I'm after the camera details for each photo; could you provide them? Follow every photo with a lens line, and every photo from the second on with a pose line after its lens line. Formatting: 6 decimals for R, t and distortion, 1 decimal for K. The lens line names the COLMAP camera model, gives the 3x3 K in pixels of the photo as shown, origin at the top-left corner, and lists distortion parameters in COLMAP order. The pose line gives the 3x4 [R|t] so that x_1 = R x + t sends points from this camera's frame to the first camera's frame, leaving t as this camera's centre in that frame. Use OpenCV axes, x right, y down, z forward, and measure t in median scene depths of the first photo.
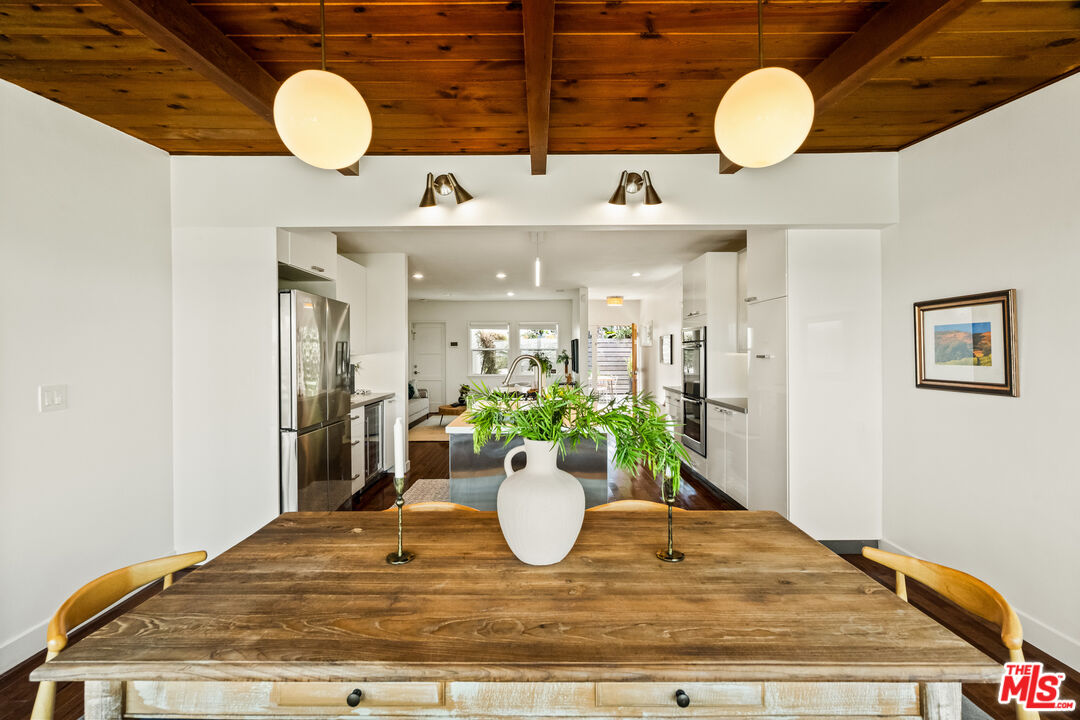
lens RADIAL K [[483.0, 0, 536.1], [0, 483.0, 352.3], [0, 0, 1]] dist [-0.000068, 0.000038]
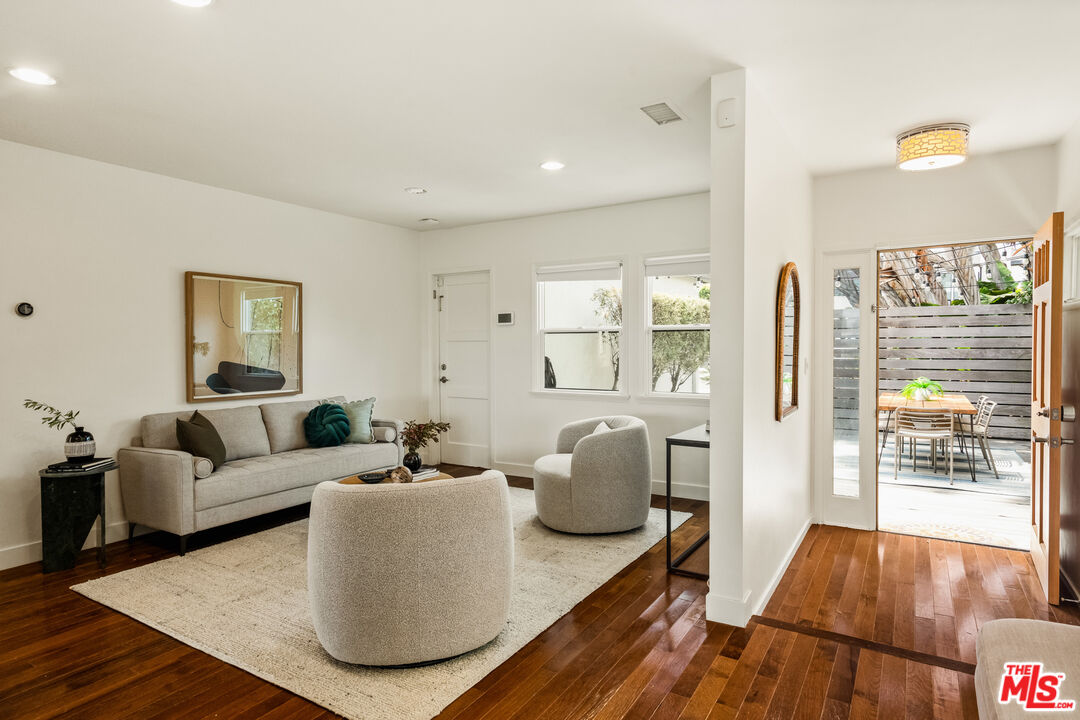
lens RADIAL K [[609.5, 0, 540.0], [0, 609.5, 360.0], [0, 0, 1]] dist [0.001789, 0.000381]
pose [[0.851510, 0.014577, -0.524136, 0.145731], [0.001823, 0.999525, 0.030759, 0.004289], [0.524336, -0.027146, 0.851079, 0.538090]]
